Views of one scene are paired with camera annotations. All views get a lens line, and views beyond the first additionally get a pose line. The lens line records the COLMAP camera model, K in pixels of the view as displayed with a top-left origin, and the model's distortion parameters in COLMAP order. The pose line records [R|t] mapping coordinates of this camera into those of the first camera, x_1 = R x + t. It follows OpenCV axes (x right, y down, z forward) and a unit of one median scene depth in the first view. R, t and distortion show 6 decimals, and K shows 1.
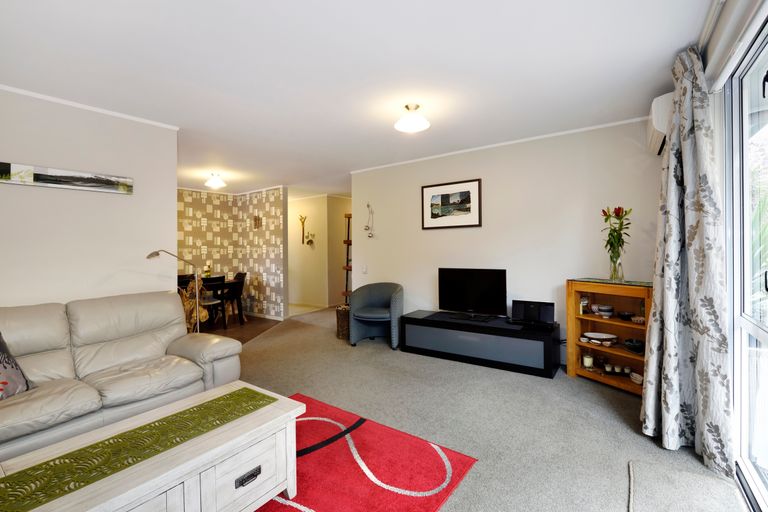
lens RADIAL K [[340.1, 0, 389.3], [0, 340.1, 252.1], [0, 0, 1]] dist [-0.013095, -0.000437]
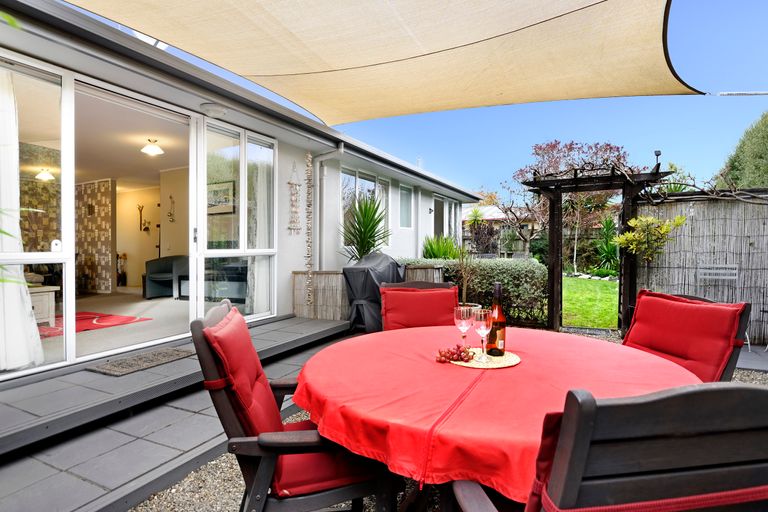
lens RADIAL K [[420.5, 0, 381.2], [0, 420.5, 257.2], [0, 0, 1]] dist [-0.024508, -0.000087]
pose [[0.990541, 0.003201, 0.137180, 0.408104], [-0.004141, 0.999970, 0.006570, 0.061526], [-0.137155, -0.007076, 0.990524, -0.545198]]
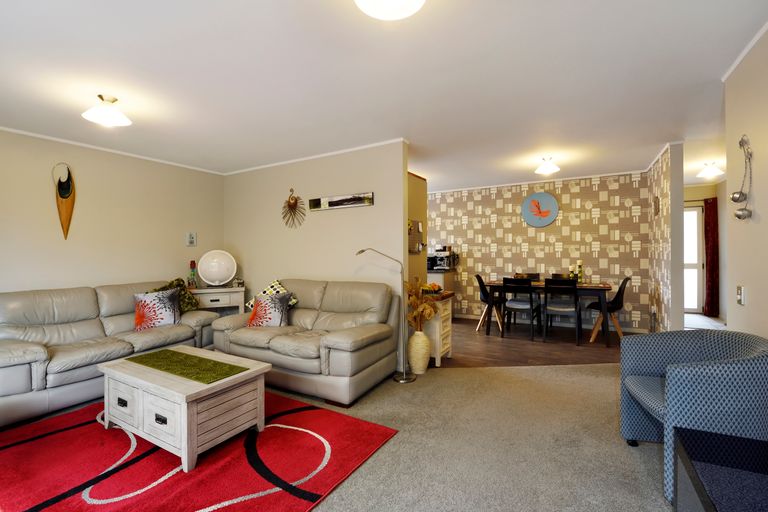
lens RADIAL K [[340.1, 0, 387.4], [0, 340.1, 249.6], [0, 0, 1]] dist [-0.013095, -0.000437]
pose [[0.100475, 0.013294, -0.994851, 0.238947], [-0.003528, 0.999909, 0.013005, -0.008347], [0.994933, 0.002203, 0.100513, 0.418355]]
